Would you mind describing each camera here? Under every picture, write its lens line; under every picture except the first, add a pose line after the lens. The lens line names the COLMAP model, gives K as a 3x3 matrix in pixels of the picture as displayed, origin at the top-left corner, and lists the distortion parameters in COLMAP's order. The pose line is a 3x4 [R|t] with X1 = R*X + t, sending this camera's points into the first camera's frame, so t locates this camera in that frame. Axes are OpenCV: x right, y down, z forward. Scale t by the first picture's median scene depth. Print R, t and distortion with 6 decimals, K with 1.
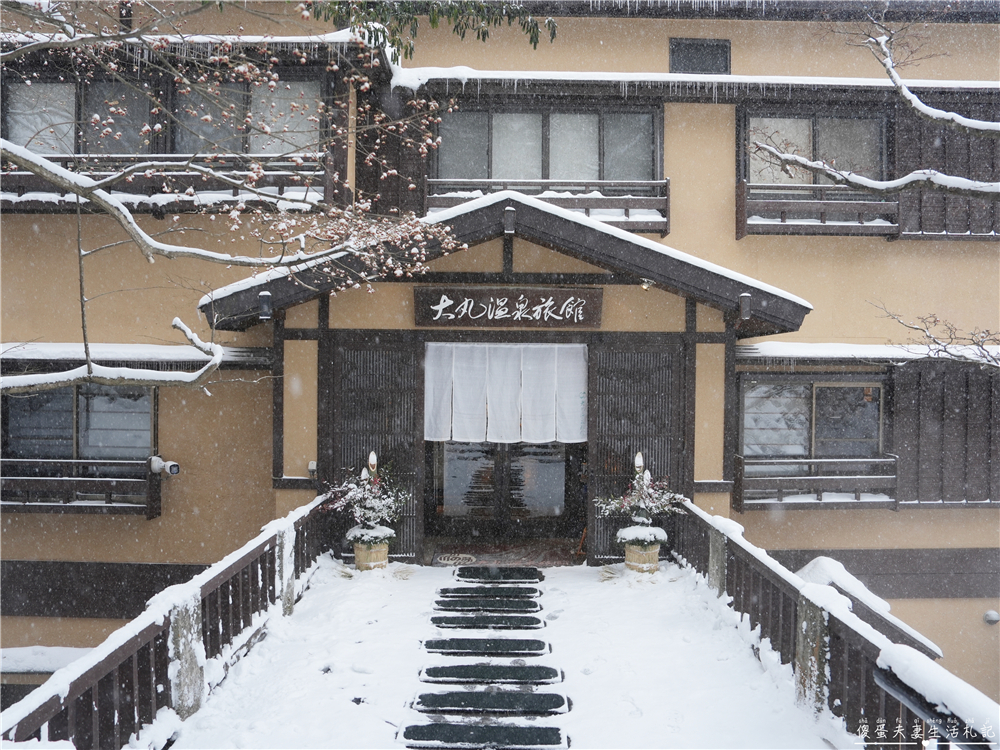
lens RADIAL K [[785.1, 0, 501.2], [0, 785.1, 379.9], [0, 0, 1]] dist [-0.094036, 0.058279]
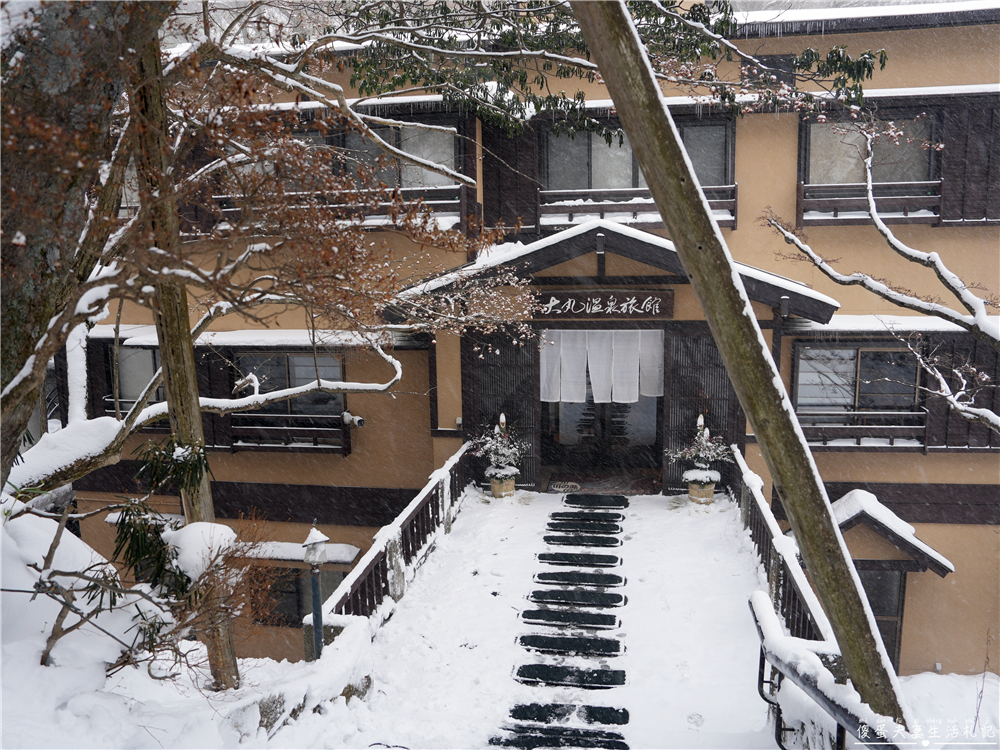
lens RADIAL K [[785.1, 0, 498.7], [0, 785.1, 375.4], [0, 0, 1]] dist [-0.094036, 0.058279]
pose [[0.985388, -0.000180, -0.170326, 0.064328], [0.025290, 0.989070, 0.145264, -0.174311], [0.168438, -0.147449, 0.974622, -0.335350]]
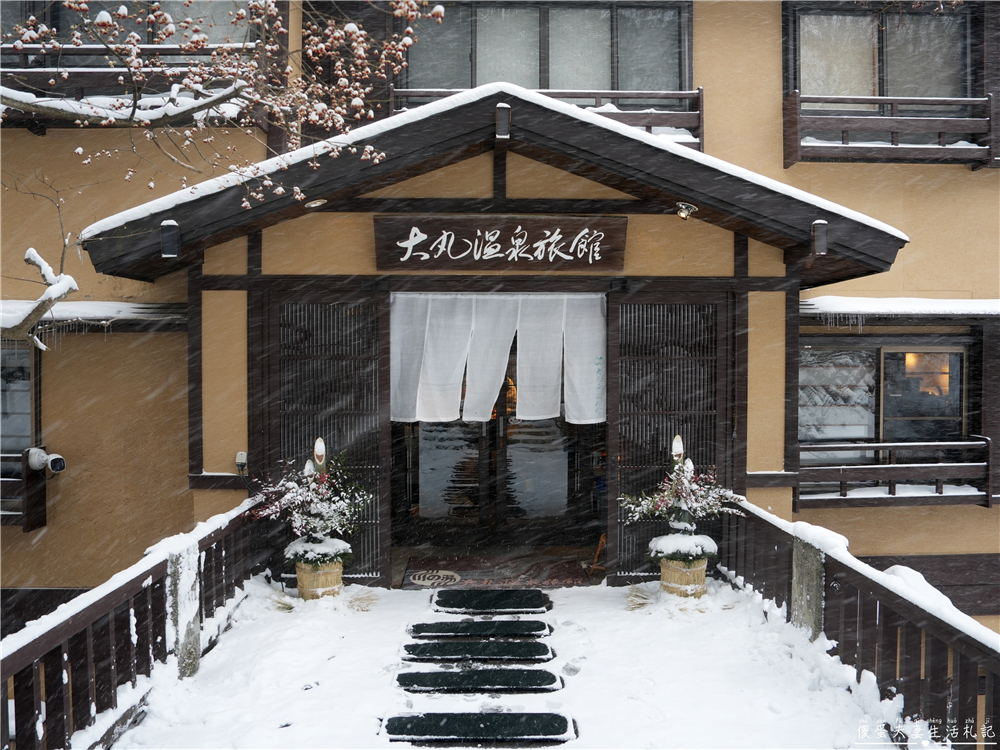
lens RADIAL K [[785.1, 0, 497.0], [0, 785.1, 379.0], [0, 0, 1]] dist [-0.094036, 0.058279]
pose [[0.999768, -0.008679, 0.019739, -0.010805], [0.008457, 0.999901, 0.011289, 0.028907], [-0.019835, -0.011119, 0.999741, 0.258842]]
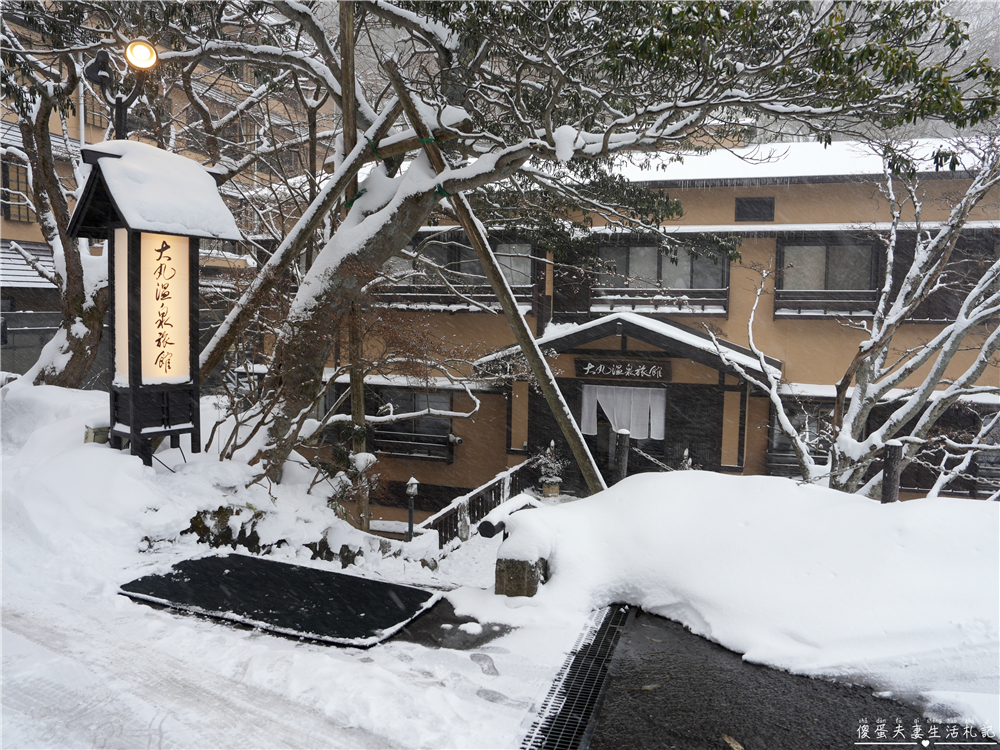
lens RADIAL K [[785.1, 0, 498.0], [0, 785.1, 375.4], [0, 0, 1]] dist [-0.094036, 0.058279]
pose [[0.939085, 0.035871, -0.341807, 0.390542], [-0.007906, 0.996530, 0.082858, -0.241525], [0.343593, -0.075108, 0.936110, -0.935575]]
